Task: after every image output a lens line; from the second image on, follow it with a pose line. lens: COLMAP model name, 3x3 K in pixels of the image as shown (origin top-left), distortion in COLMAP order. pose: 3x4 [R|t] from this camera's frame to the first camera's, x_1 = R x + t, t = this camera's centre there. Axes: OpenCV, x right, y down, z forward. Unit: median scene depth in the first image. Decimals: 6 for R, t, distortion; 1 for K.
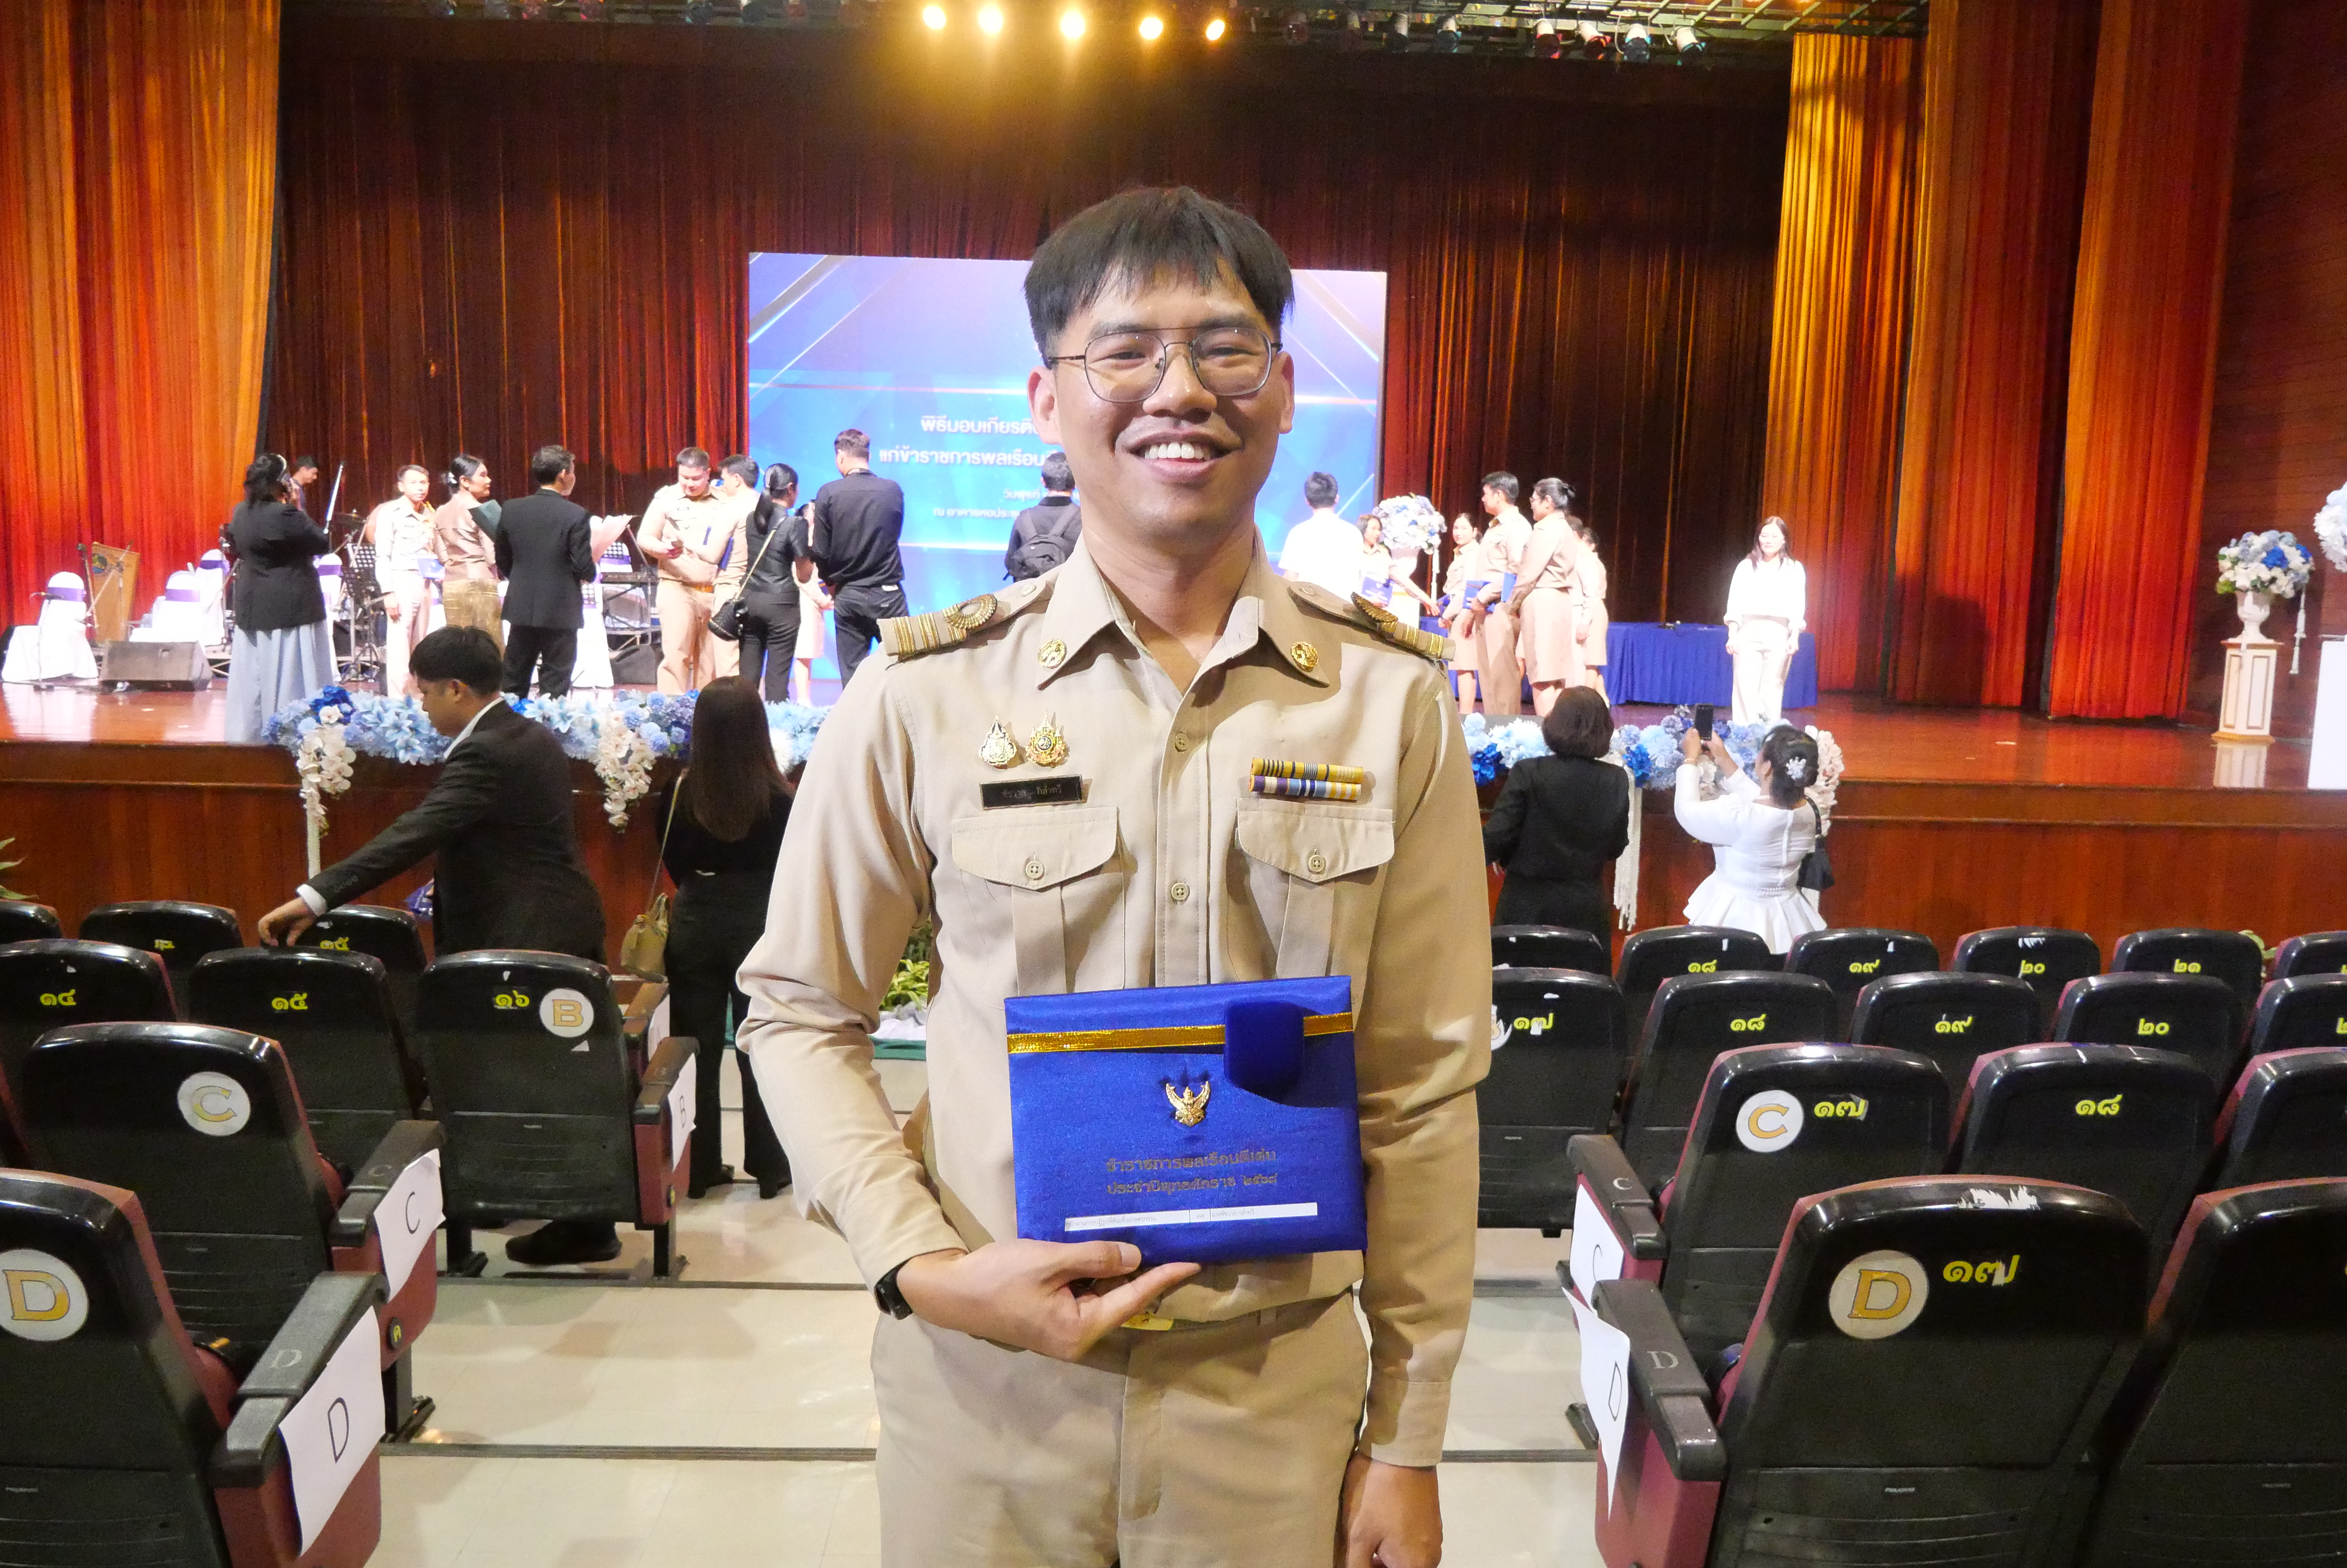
lens RADIAL K [[1678.8, 0, 1175.8], [0, 1678.8, 793.8], [0, 0, 1]] dist [-0.045113, 0.010242]
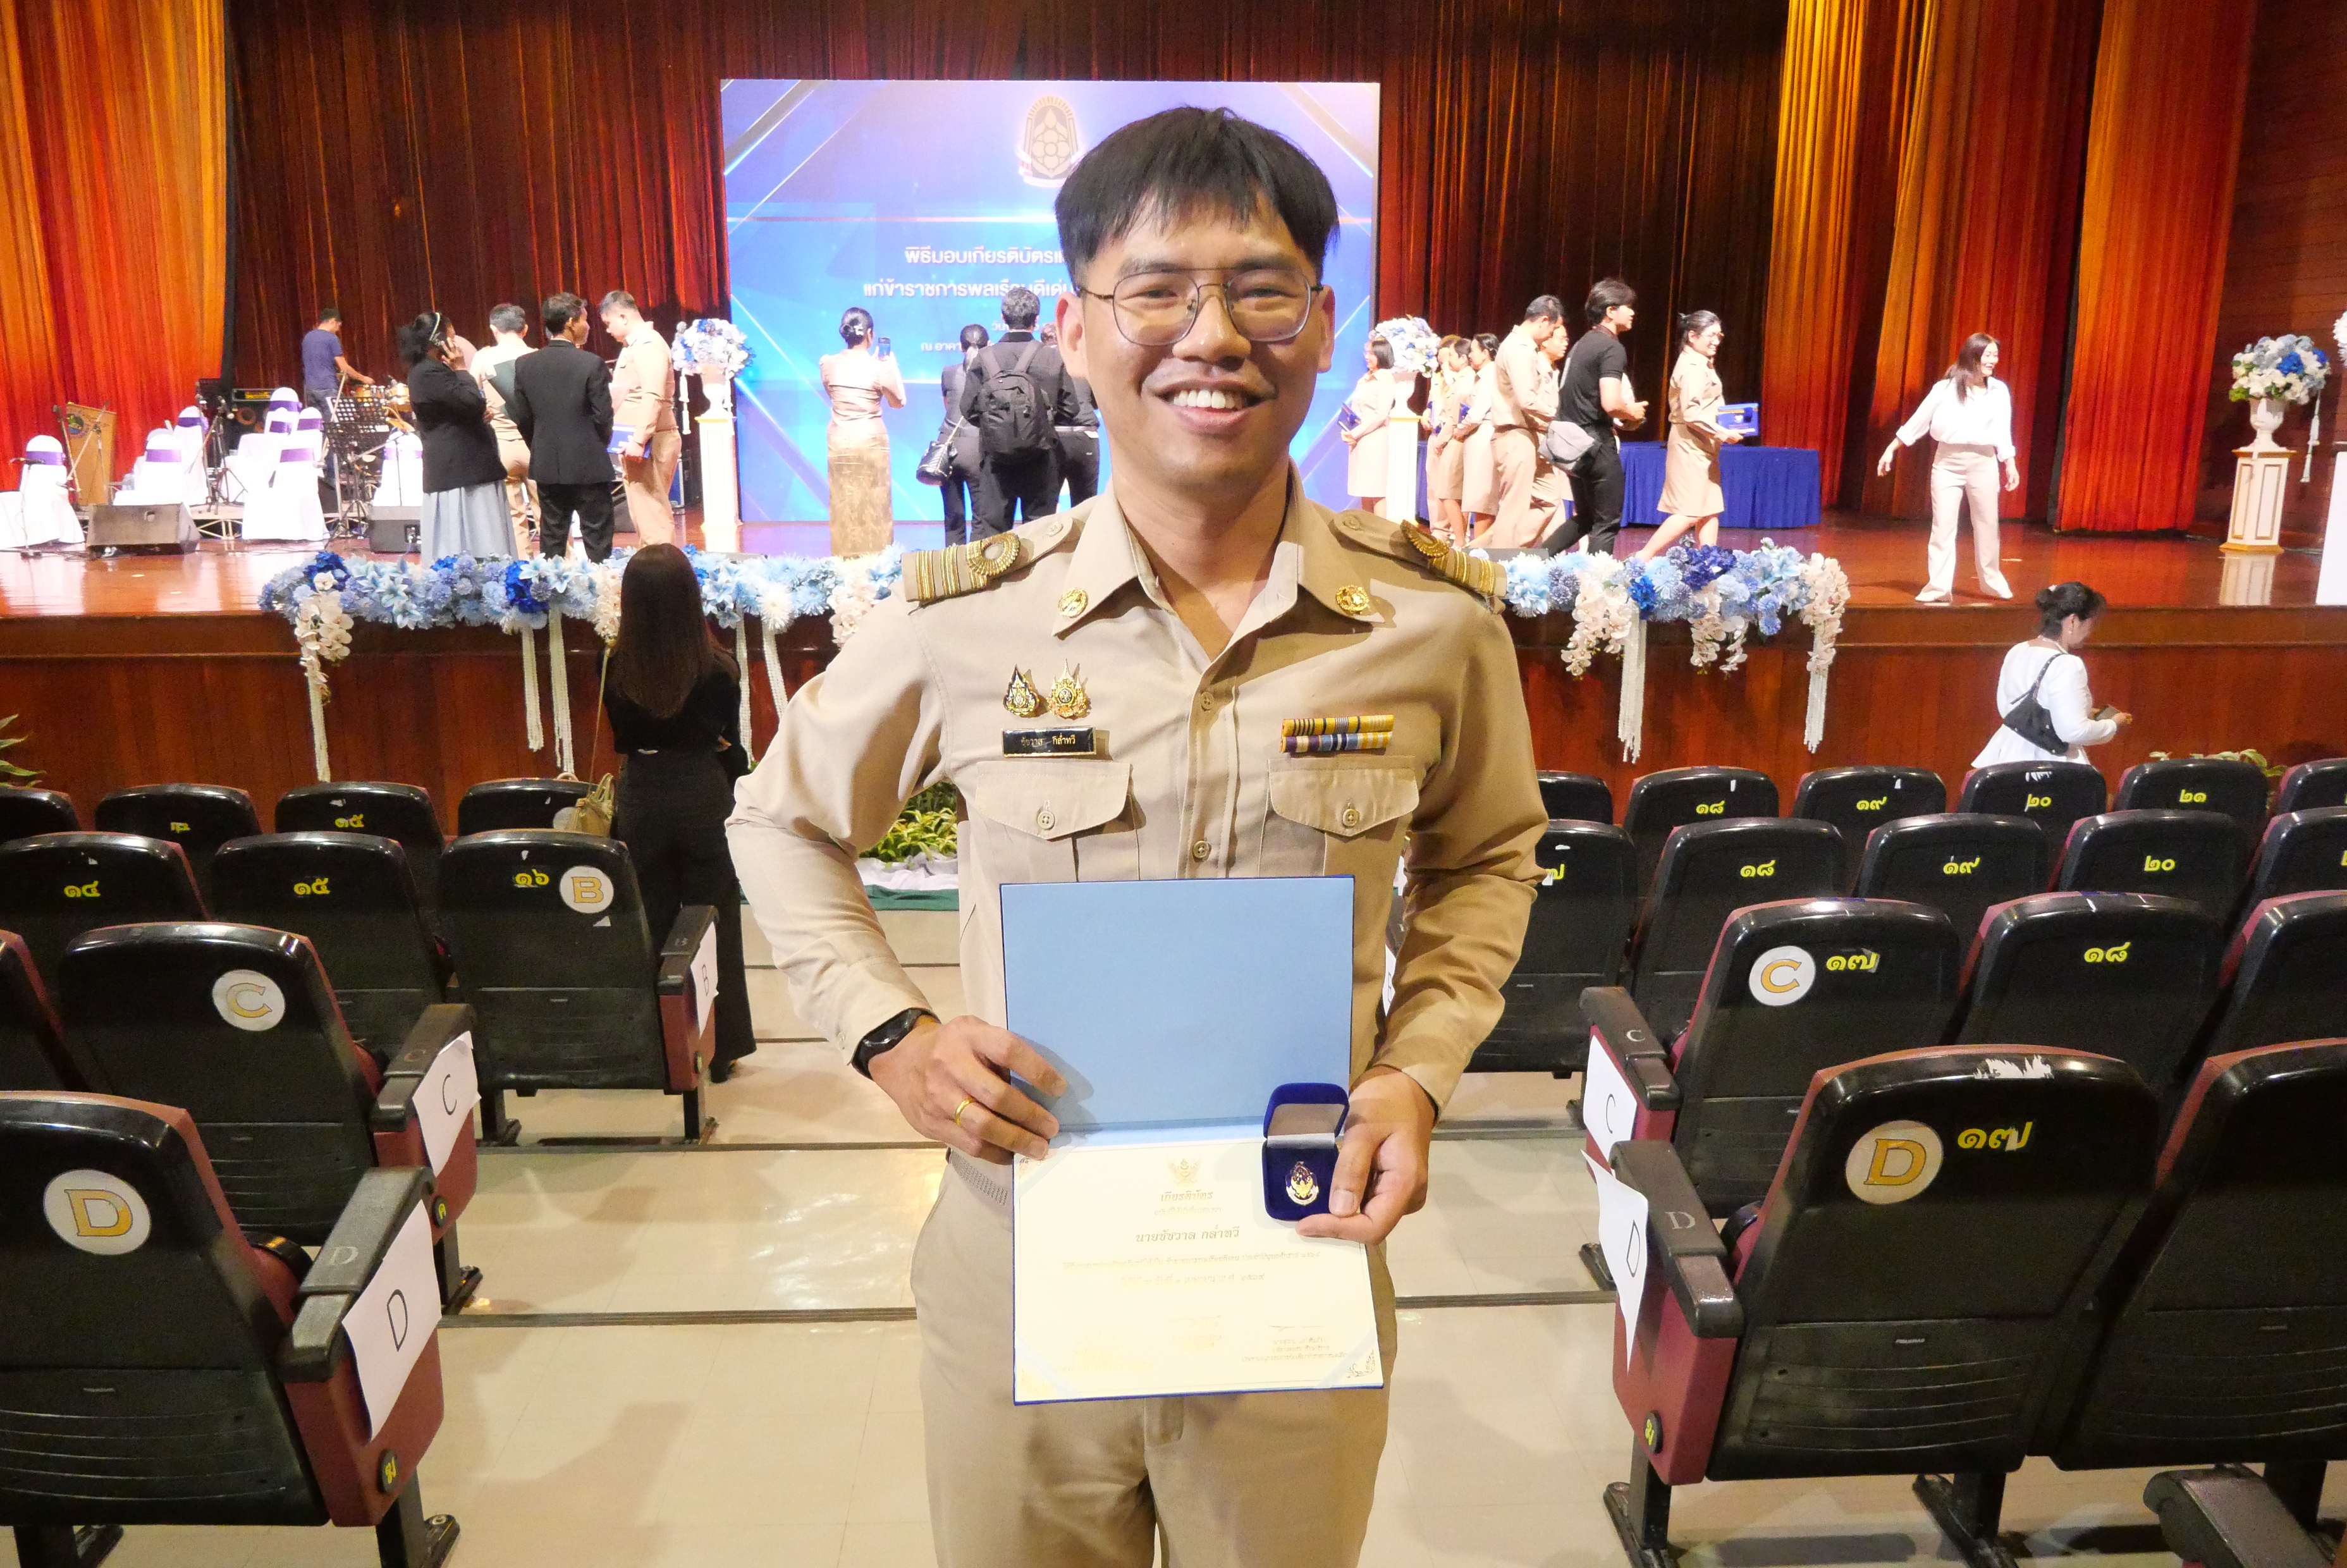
lens RADIAL K [[1678.5, 0, 1171.5], [0, 1678.5, 788.6], [0, 0, 1]] dist [-0.042687, 0.008918]
pose [[0.999678, -0.025208, -0.002893, -0.003562], [0.025371, 0.994655, 0.100092, -0.010928], [0.000355, -0.100133, 0.994974, 0.000558]]
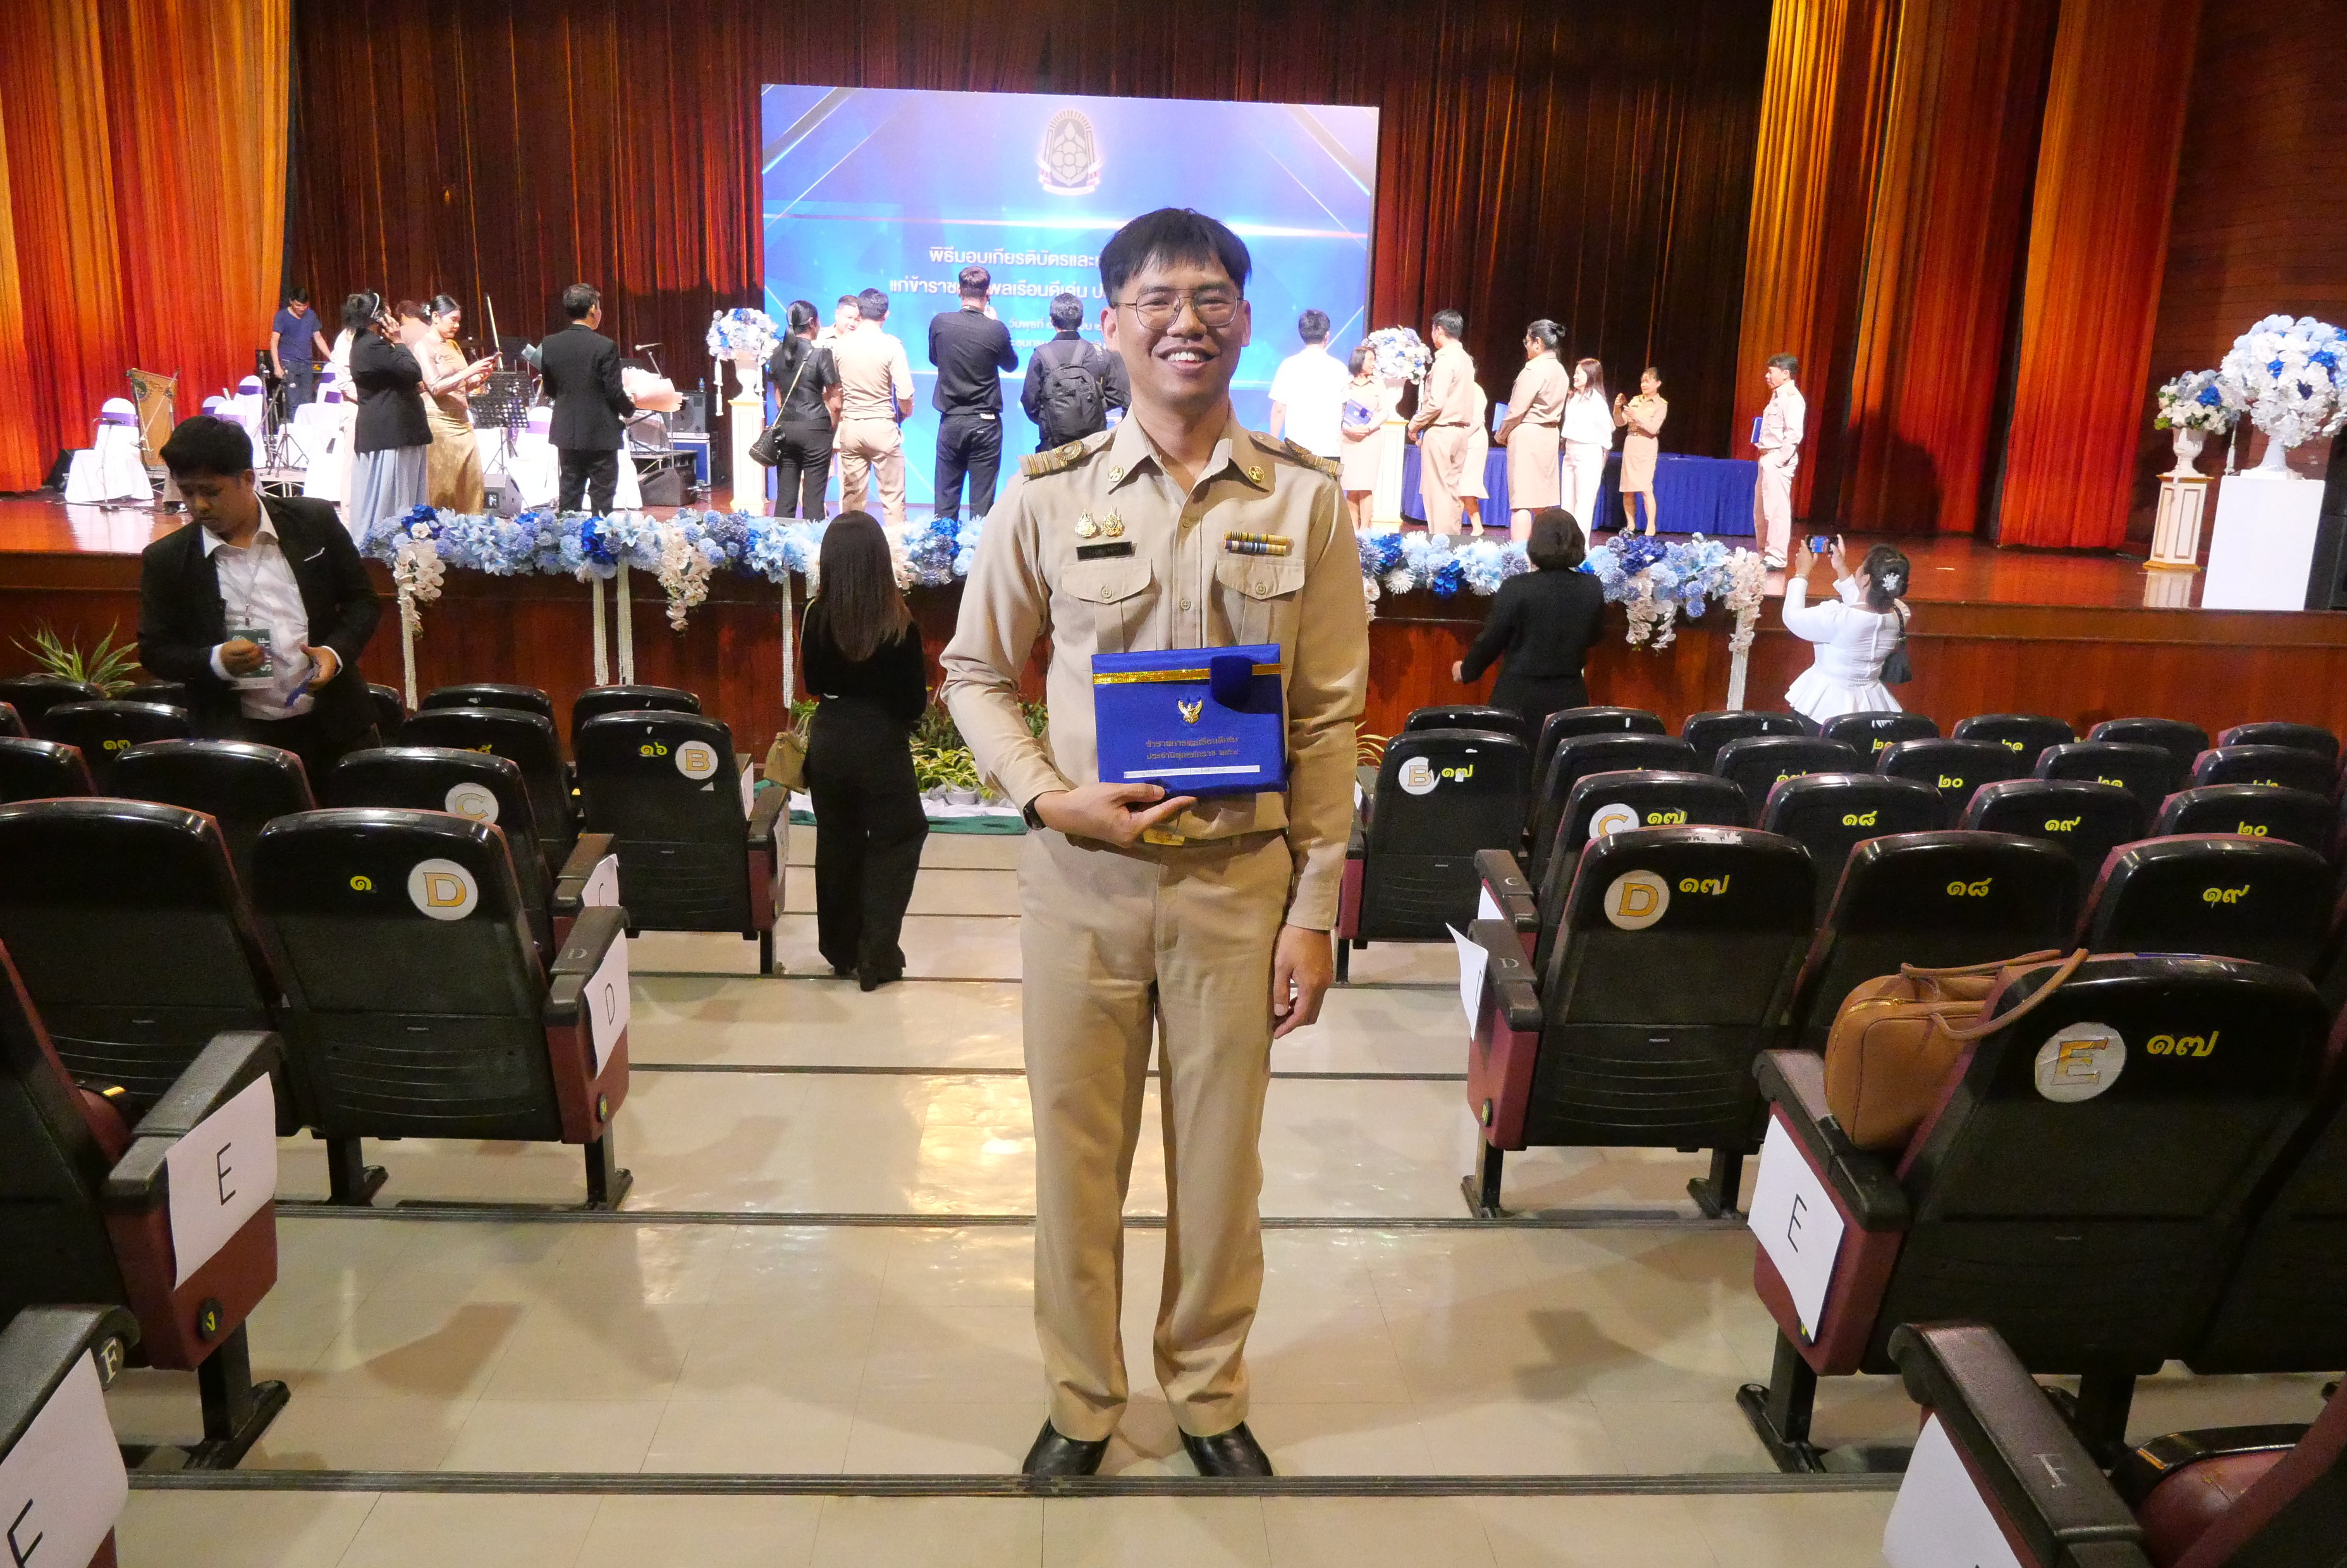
lens RADIAL K [[1678.8, 0, 1175.8], [0, 1678.8, 793.8], [0, 0, 1]] dist [-0.045113, 0.010242]
pose [[0.999982, 0.004880, 0.003533, -0.002242], [-0.005213, 0.994829, 0.101433, 0.013002], [-0.003019, -0.101449, 0.994836, -0.138204]]
